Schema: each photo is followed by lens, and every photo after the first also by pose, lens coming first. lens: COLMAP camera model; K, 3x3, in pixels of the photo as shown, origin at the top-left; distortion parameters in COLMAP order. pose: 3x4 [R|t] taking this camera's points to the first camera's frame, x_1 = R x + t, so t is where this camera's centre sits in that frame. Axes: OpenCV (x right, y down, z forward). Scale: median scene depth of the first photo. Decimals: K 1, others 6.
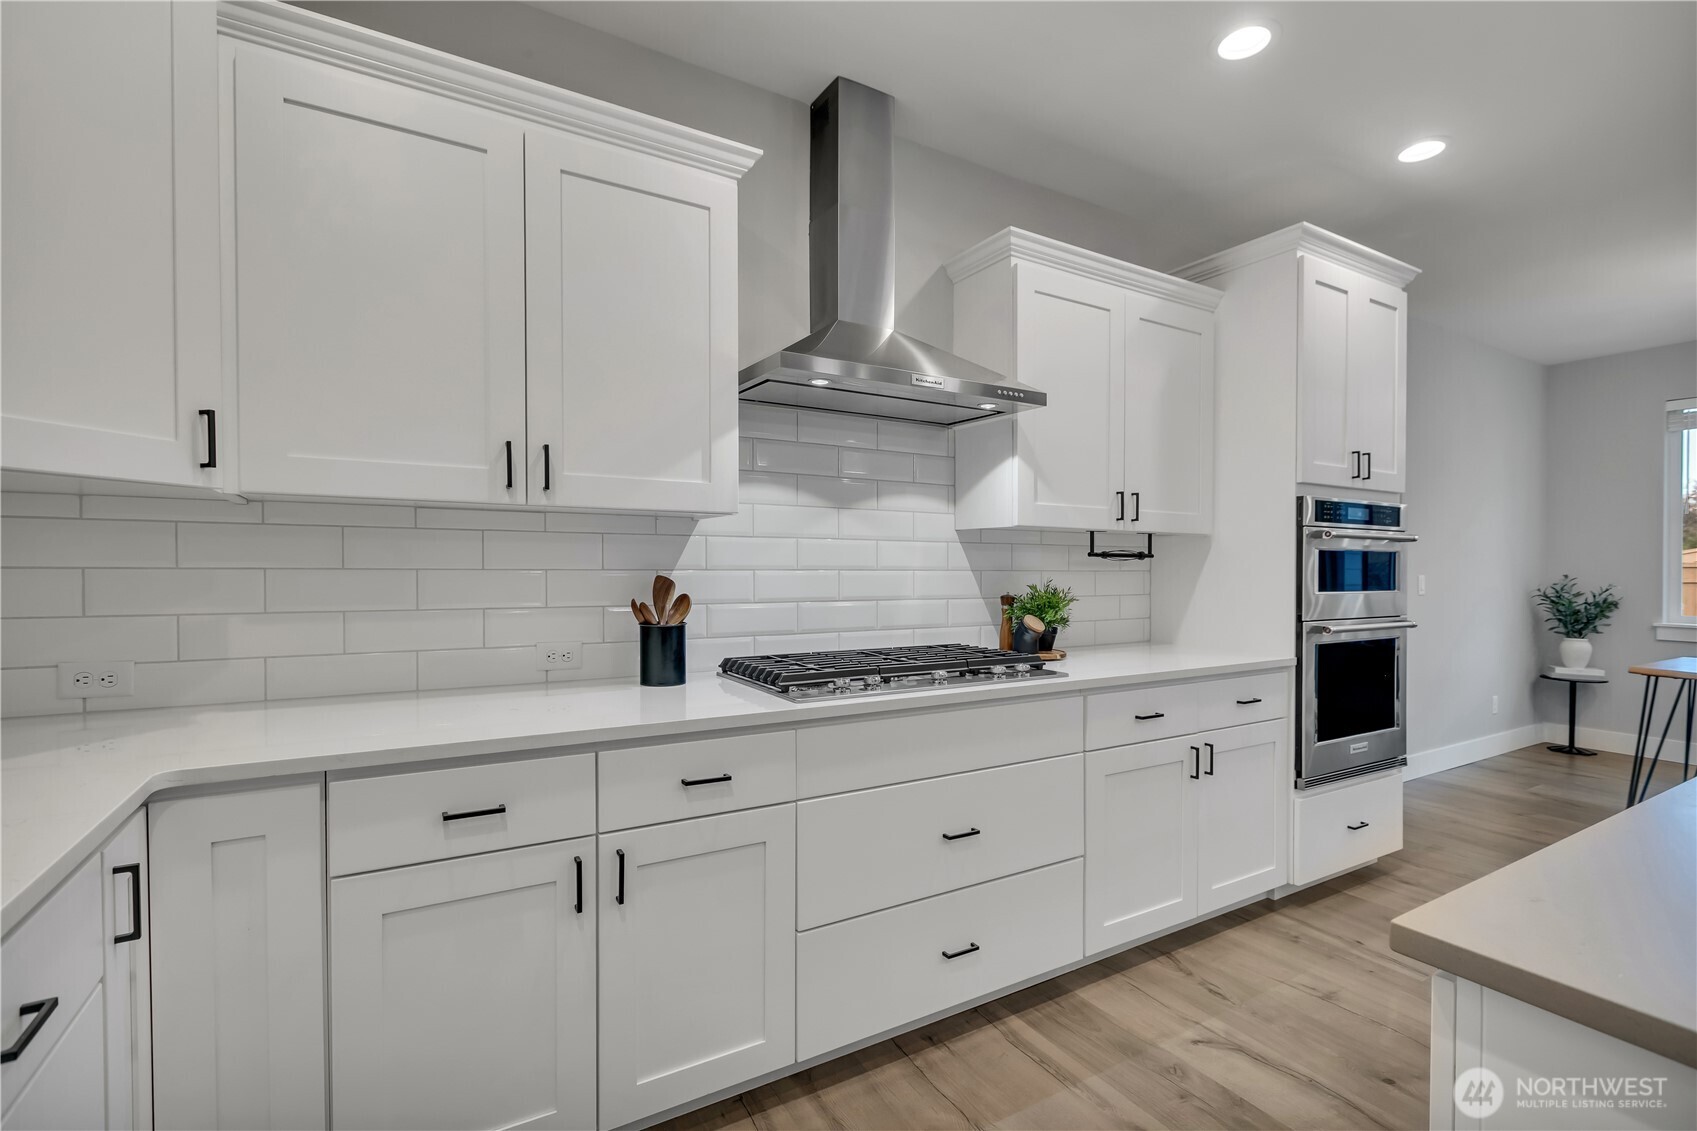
lens RADIAL K [[765.1, 0, 848.5], [0, 765.1, 565.5], [0, 0, 1]] dist [0.000930, 0.000195]
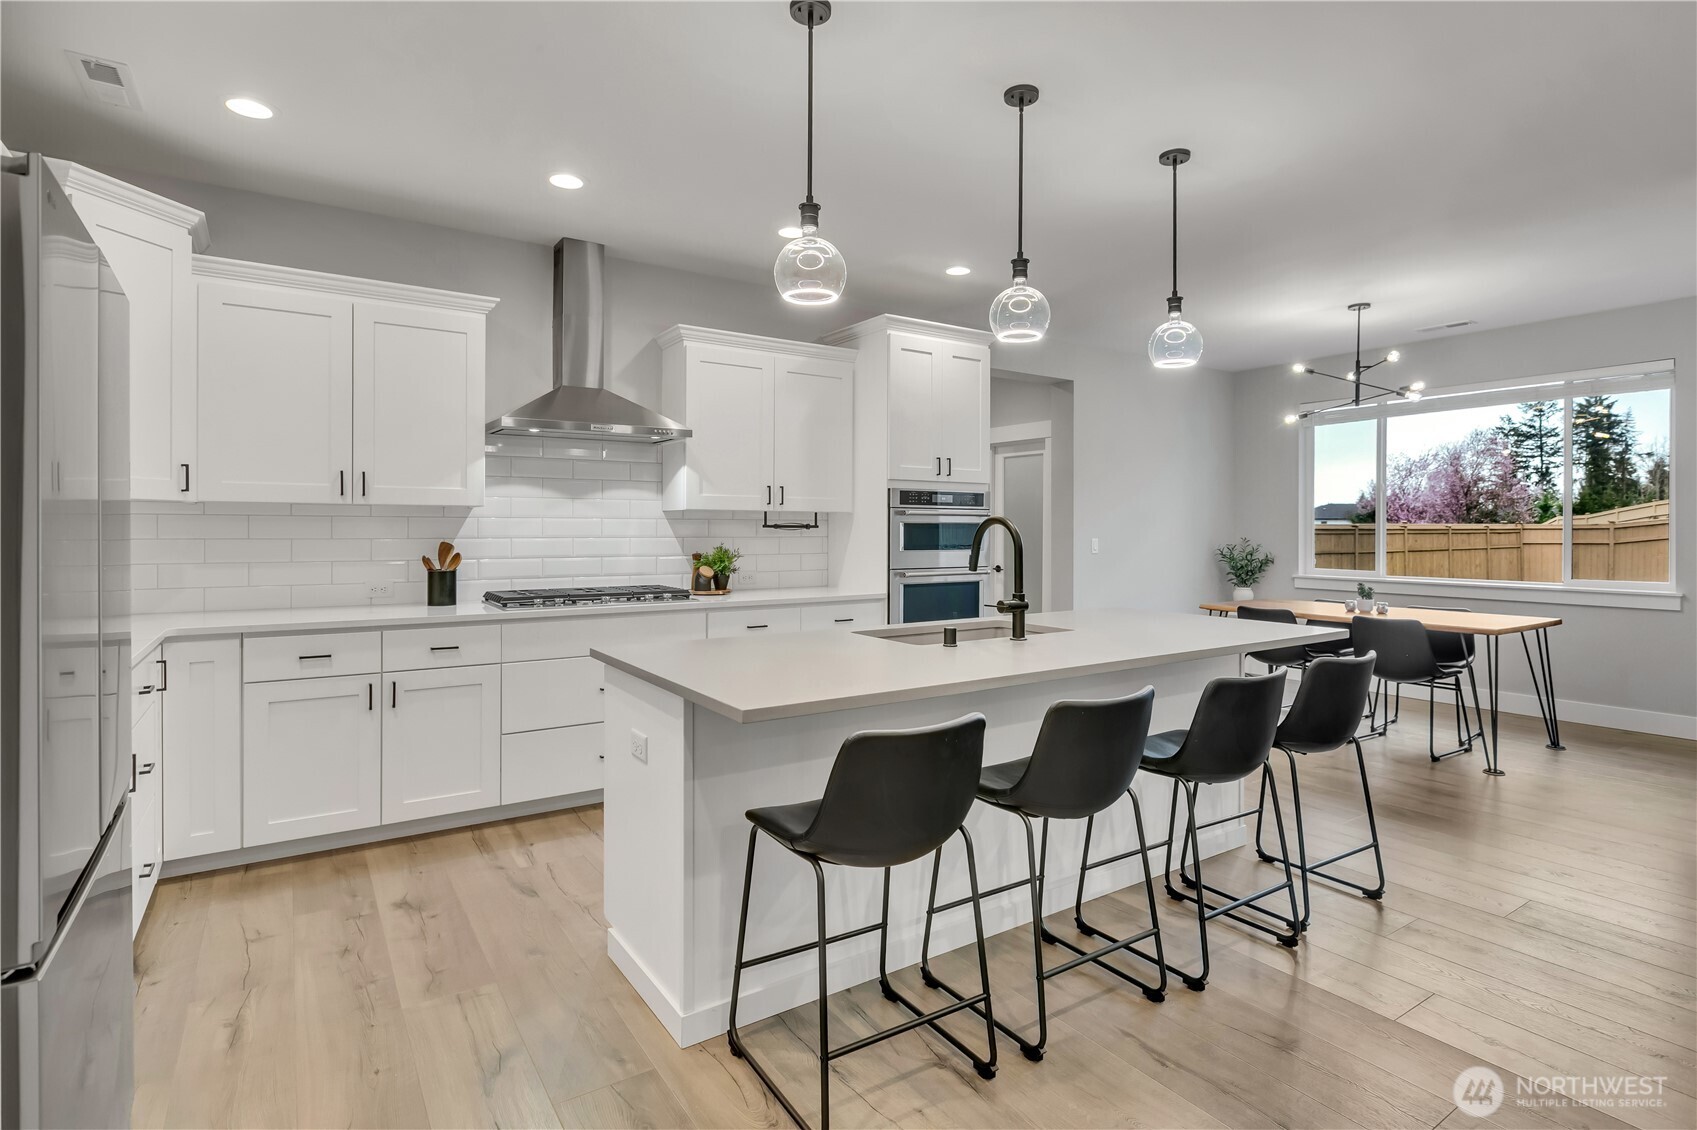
lens RADIAL K [[833.9, 0, 851.9], [0, 833.9, 510.9], [0, 0, 1]] dist [-0.000271, -0.000674]
pose [[0.998300, -0.002835, 0.058208, 0.455336], [0.004125, 0.999748, -0.022063, -0.008878], [-0.058131, 0.022266, 0.998061, -0.737167]]
